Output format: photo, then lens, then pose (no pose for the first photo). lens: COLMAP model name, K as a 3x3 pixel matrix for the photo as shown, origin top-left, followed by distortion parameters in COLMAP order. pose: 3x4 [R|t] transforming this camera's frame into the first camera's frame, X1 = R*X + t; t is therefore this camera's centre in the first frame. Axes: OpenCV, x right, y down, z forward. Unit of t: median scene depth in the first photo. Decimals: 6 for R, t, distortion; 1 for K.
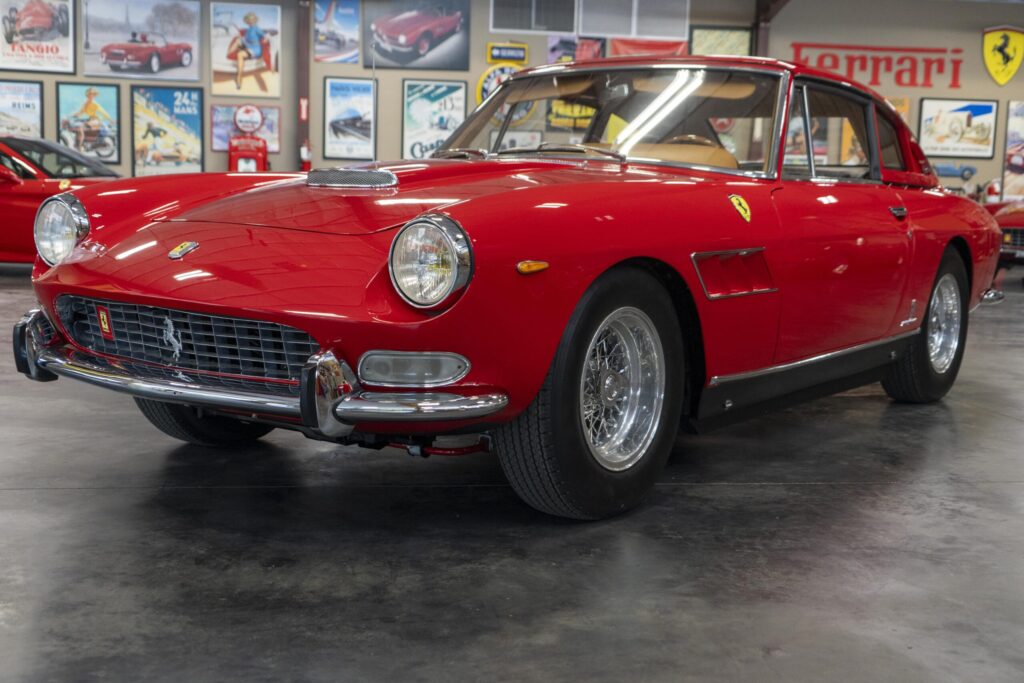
lens RADIAL K [[1270.2, 0, 511.3], [0, 1270.2, 341.9], [0, 0, 1]] dist [0.040079, 0.000000]
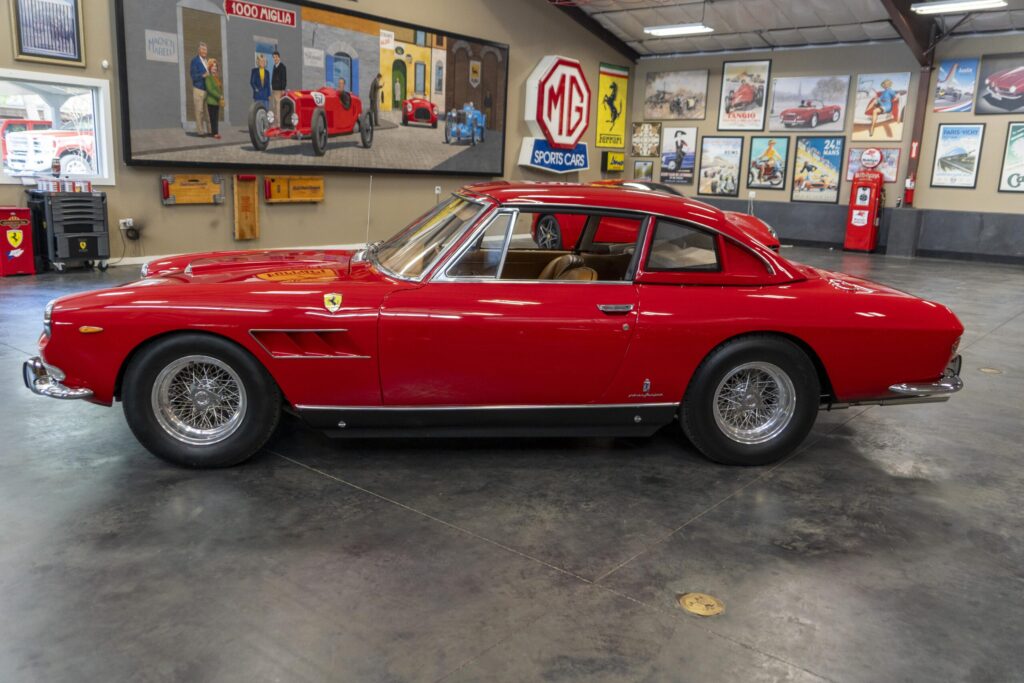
lens RADIAL K [[826.7, 0, 508.6], [0, 826.7, 342.3], [0, 0, 1]] dist [0.017150, 0.001867]
pose [[0.666354, 0.150291, -0.730332, 0.350766], [-0.099109, 0.988637, 0.113019, -0.062968], [0.739019, -0.002929, 0.673678, 0.156510]]
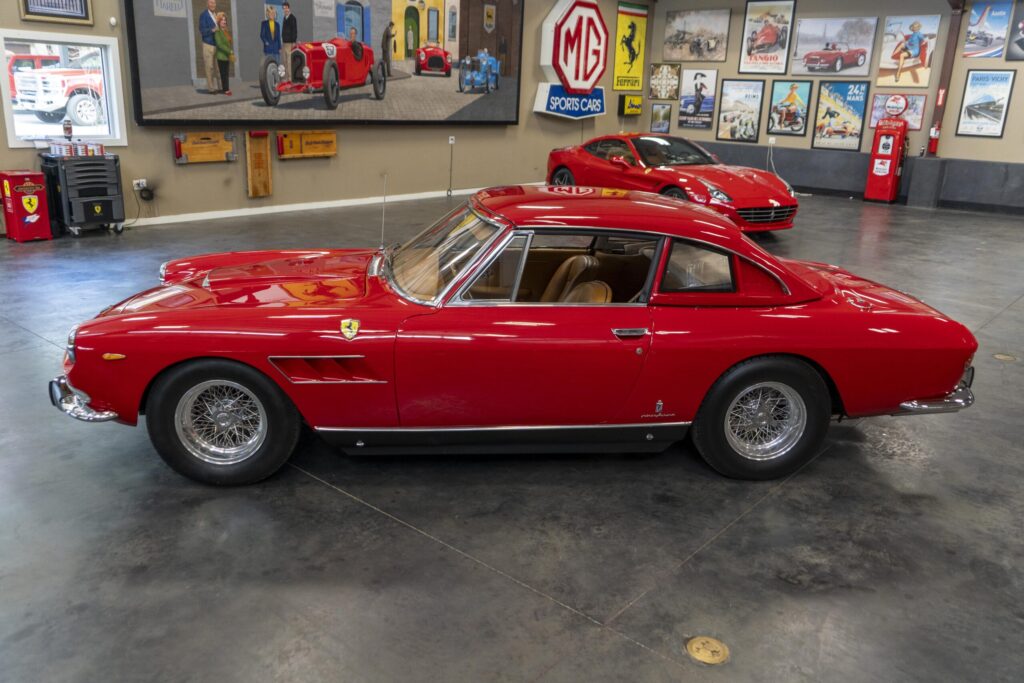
lens RADIAL K [[826.7, 0, 510.4], [0, 826.7, 340.1], [0, 0, 1]] dist [0.017150, 0.001867]
pose [[0.655025, 0.213796, -0.724730, 0.346227], [-0.100206, 0.975243, 0.197129, -0.102512], [0.748933, -0.056502, 0.660232, 0.154844]]
